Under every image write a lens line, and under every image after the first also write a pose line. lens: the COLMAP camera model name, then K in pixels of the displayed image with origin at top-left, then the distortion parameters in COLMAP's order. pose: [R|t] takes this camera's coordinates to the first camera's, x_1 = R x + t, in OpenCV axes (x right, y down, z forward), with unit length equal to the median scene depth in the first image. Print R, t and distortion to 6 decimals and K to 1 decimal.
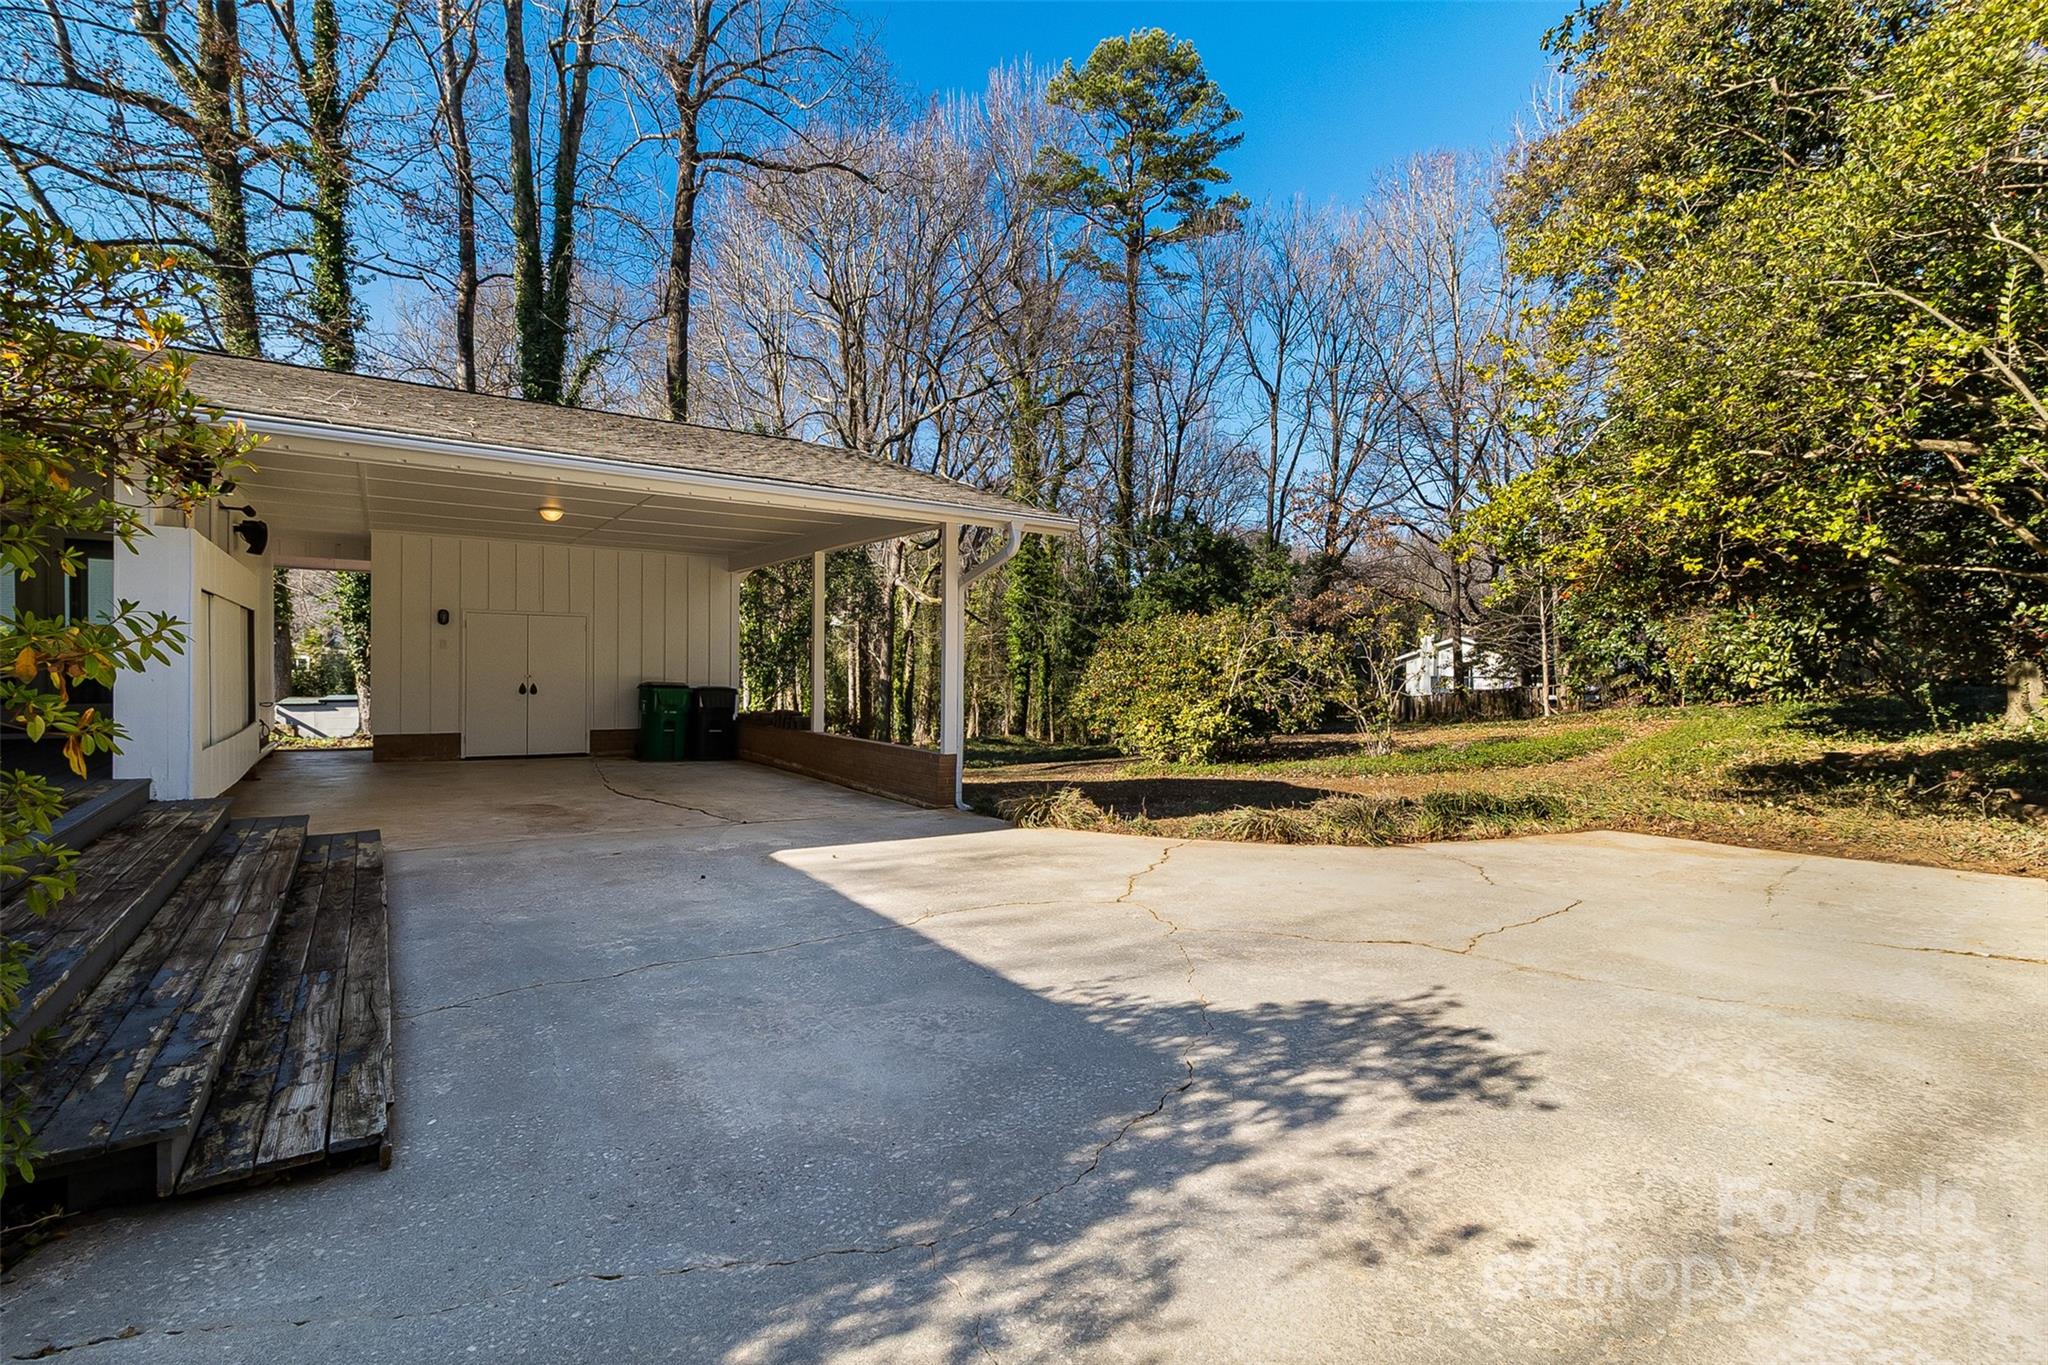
lens RADIAL K [[951.1, 0, 1020.5], [0, 951.1, 670.5], [0, 0, 1]] dist [-0.000528, 0.000965]
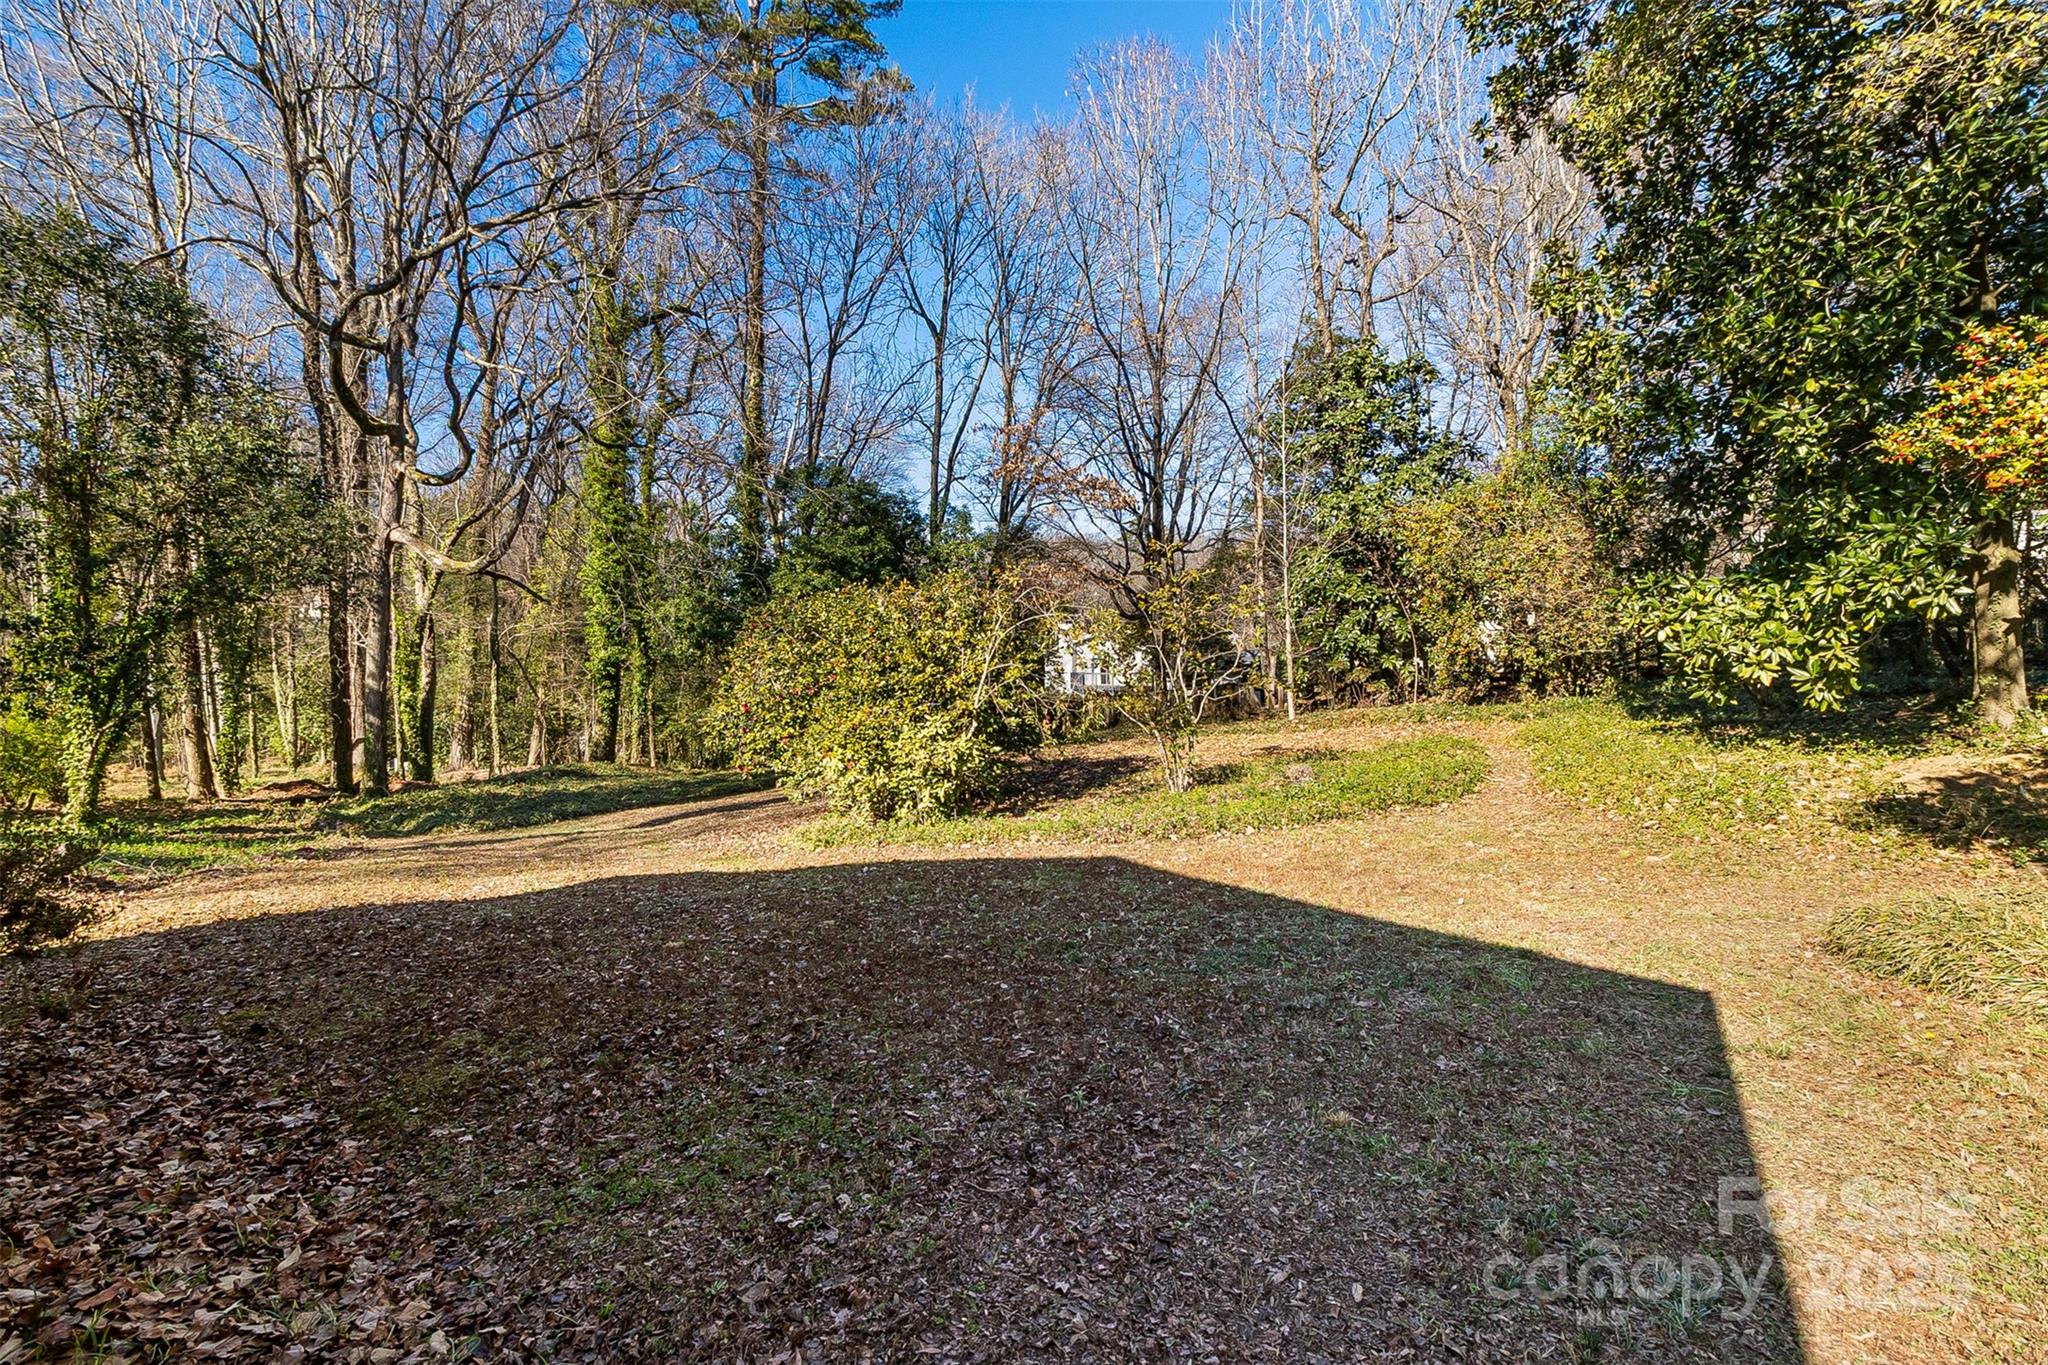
lens RADIAL K [[951.1, 0, 1035.0], [0, 951.1, 673.4], [0, 0, 1]] dist [-0.000528, 0.000965]
pose [[0.911424, -0.012638, 0.411274, -0.000985], [0.010848, 0.999919, 0.006685, 0.000501], [-0.411325, -0.001631, 0.911487, 0.228256]]
